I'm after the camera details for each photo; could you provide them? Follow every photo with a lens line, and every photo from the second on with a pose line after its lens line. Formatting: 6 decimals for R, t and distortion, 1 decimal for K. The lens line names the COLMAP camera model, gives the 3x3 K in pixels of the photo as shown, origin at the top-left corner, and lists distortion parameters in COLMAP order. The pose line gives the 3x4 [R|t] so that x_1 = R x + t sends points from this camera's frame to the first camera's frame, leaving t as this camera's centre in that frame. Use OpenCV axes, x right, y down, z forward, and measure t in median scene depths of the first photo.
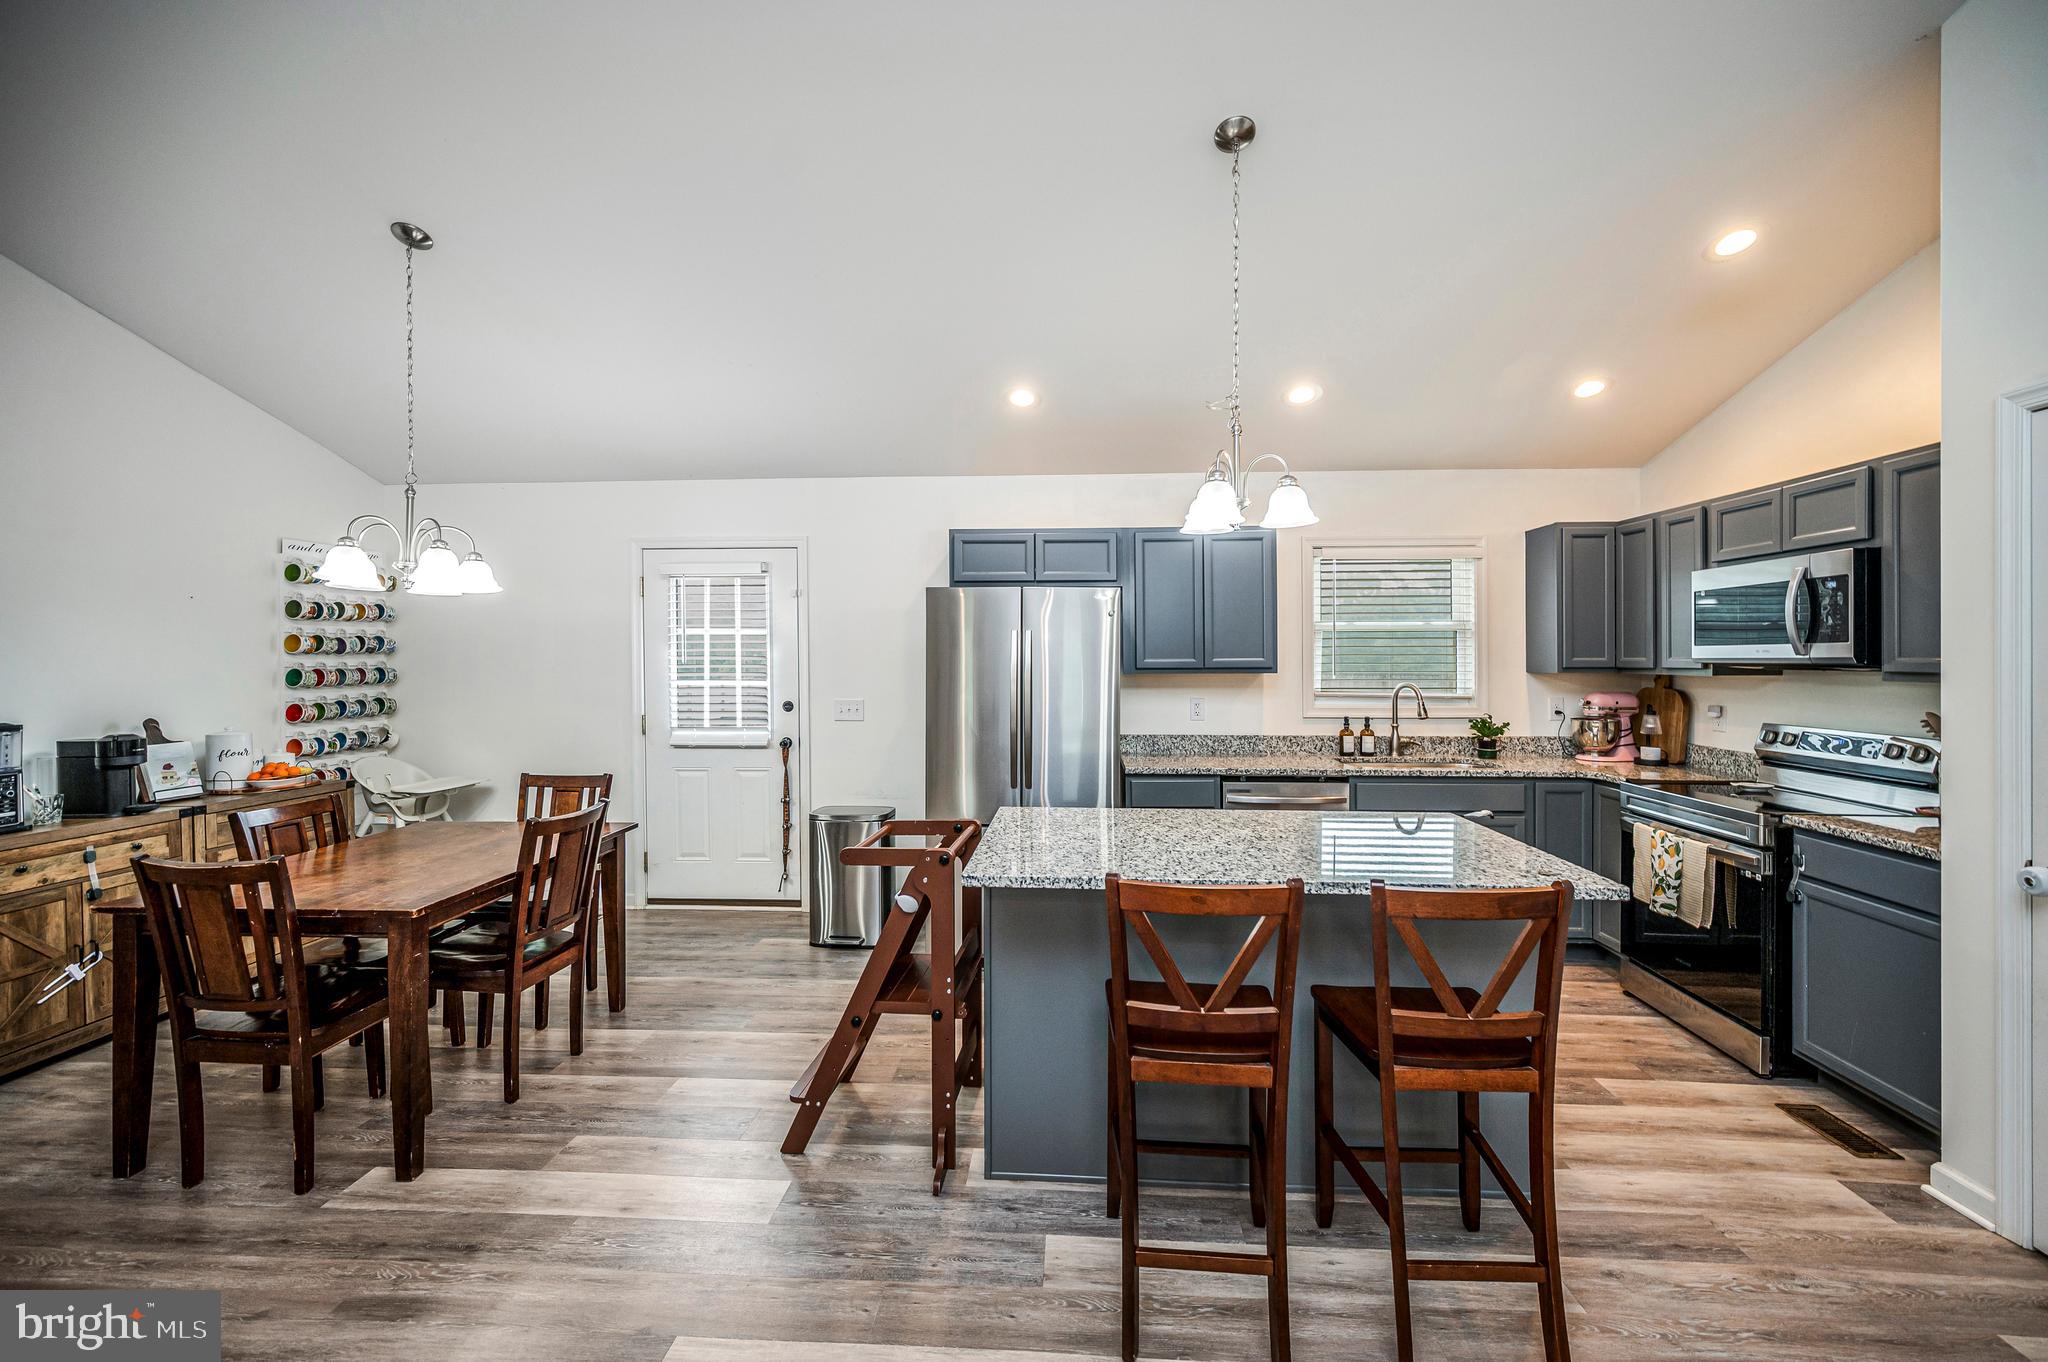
lens RADIAL K [[841.0, 0, 1028.4], [0, 841.0, 662.0], [0, 0, 1]] dist [0.001490, -0.000702]
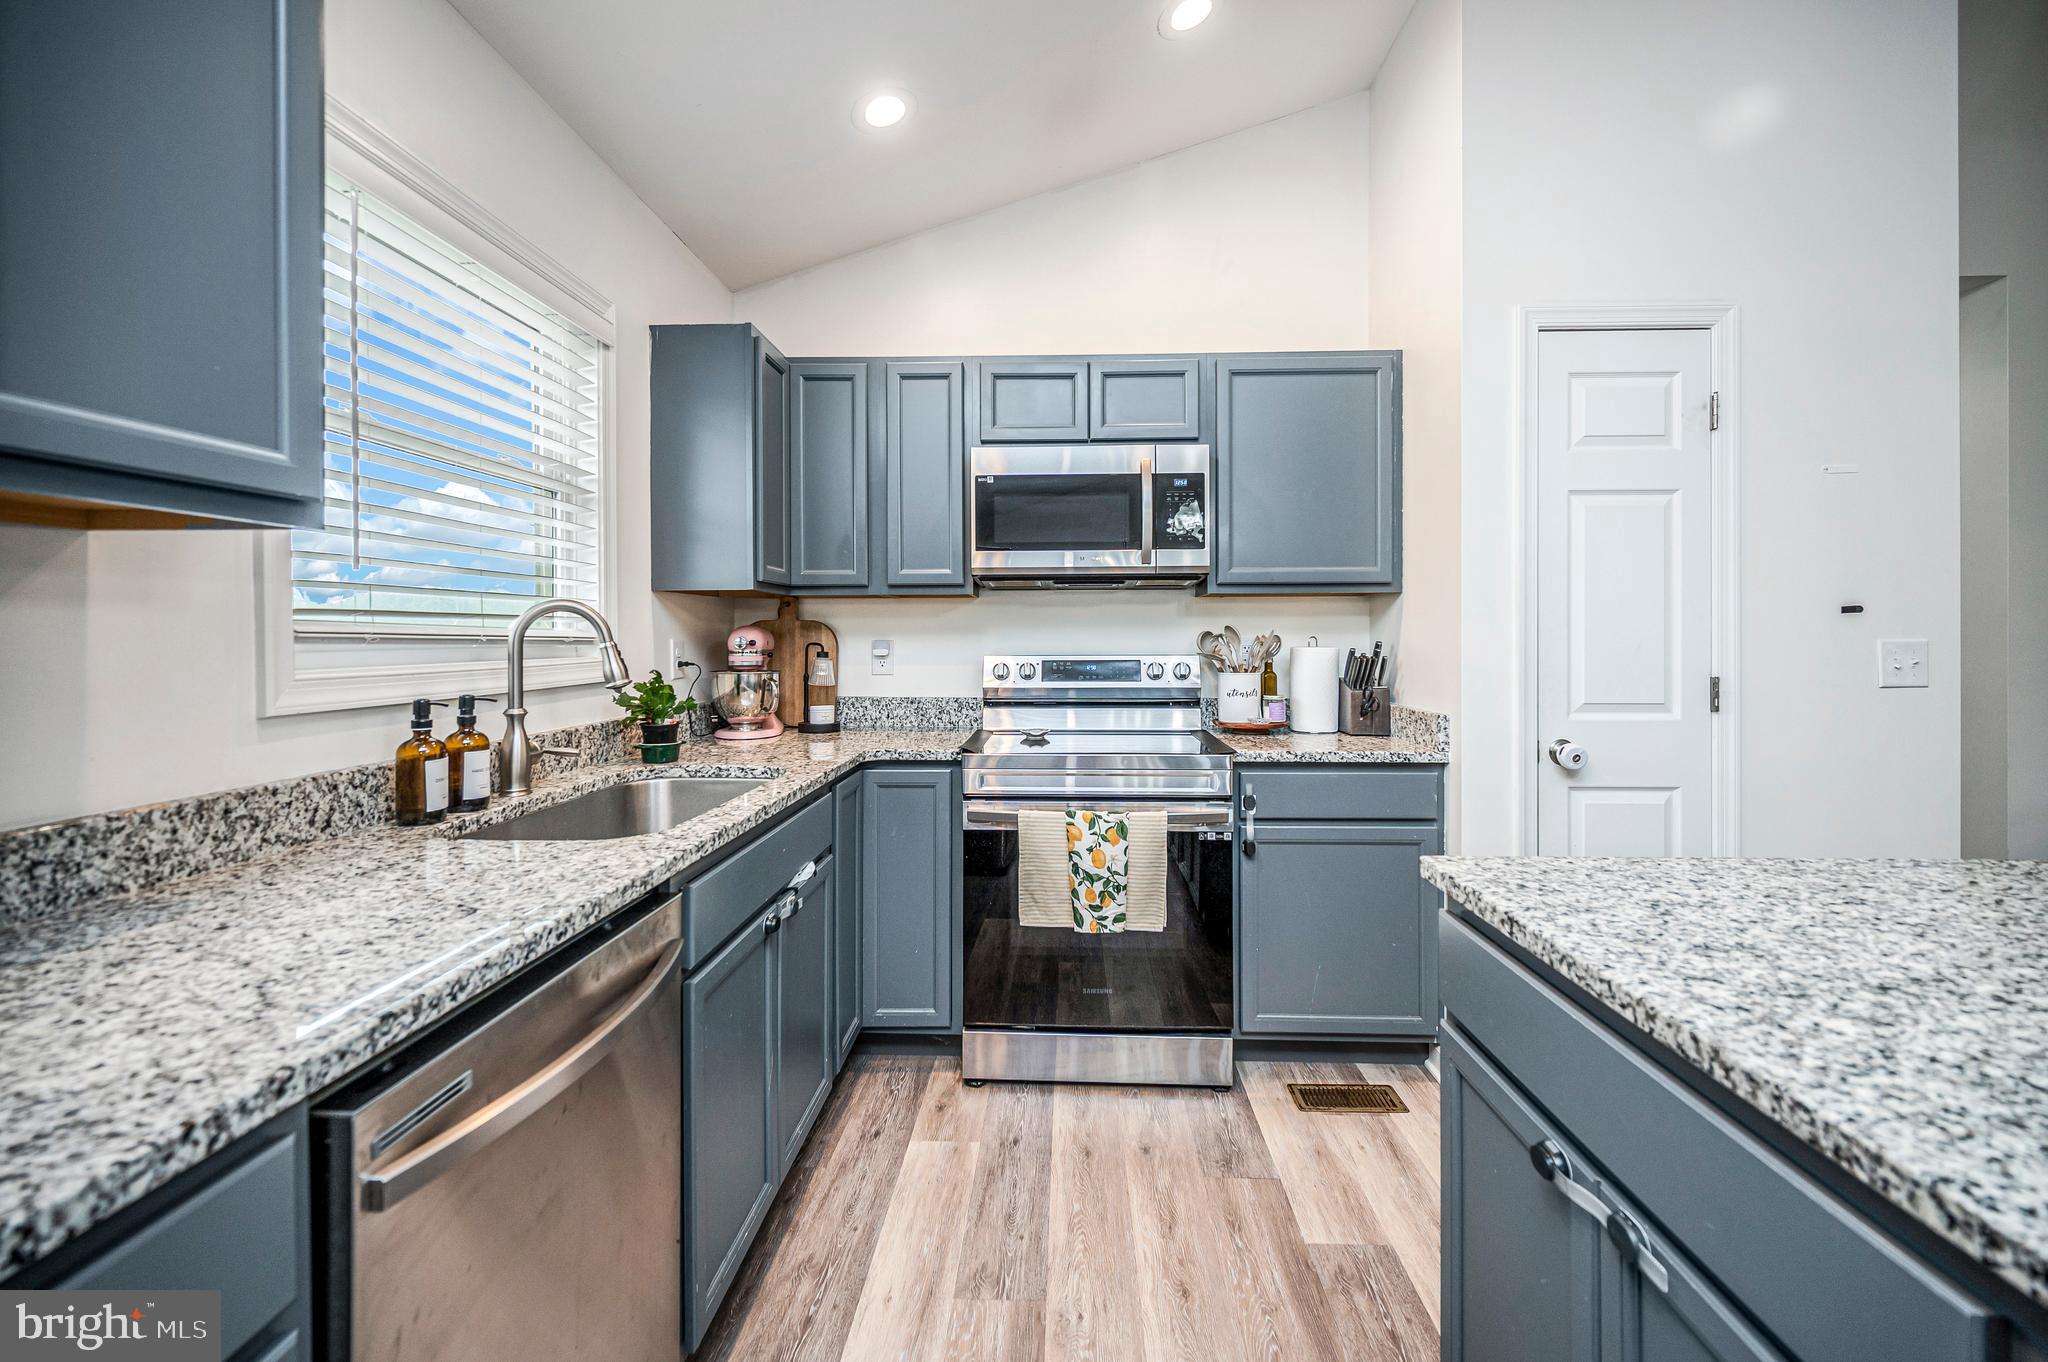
lens RADIAL K [[841.0, 0, 1030.6], [0, 841.0, 639.9], [0, 0, 1]] dist [0.001490, -0.000702]
pose [[-0.009786, -0.004785, 0.999941, 0.054286], [0.007130, 0.999963, 0.004855, 0.044647], [-0.999927, 0.007178, -0.009752, 0.811209]]
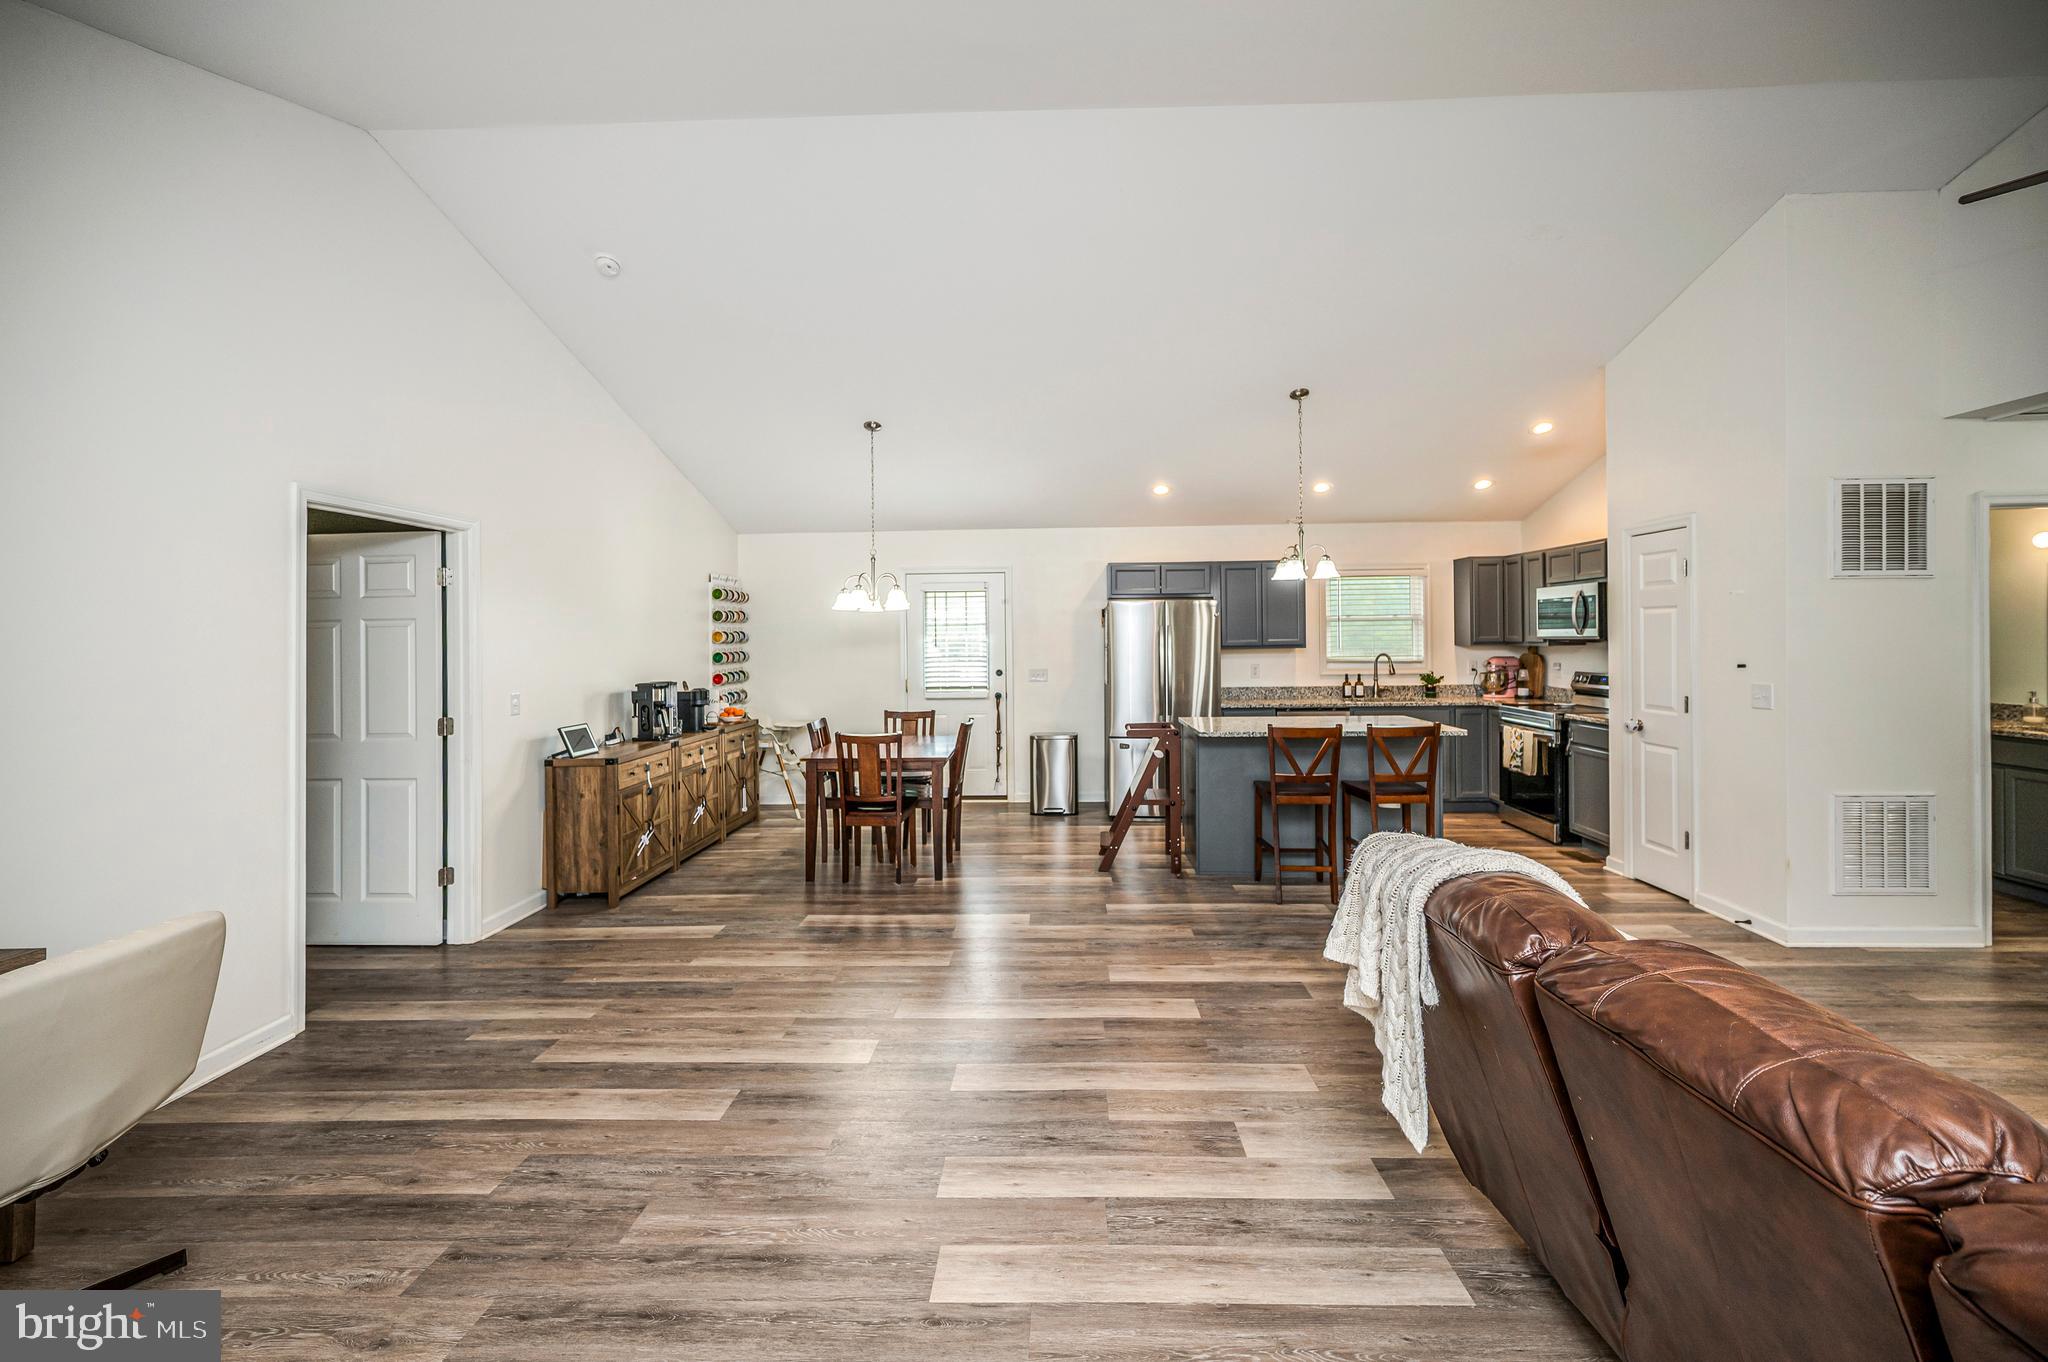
lens RADIAL K [[841.0, 0, 1042.9], [0, 841.0, 650.8], [0, 0, 1]] dist [0.001490, -0.000702]
pose [[0.999426, -0.012857, 0.031339, -0.284054], [0.012548, 0.999871, 0.010027, -0.004315], [-0.031464, -0.009628, 0.999459, -0.663634]]
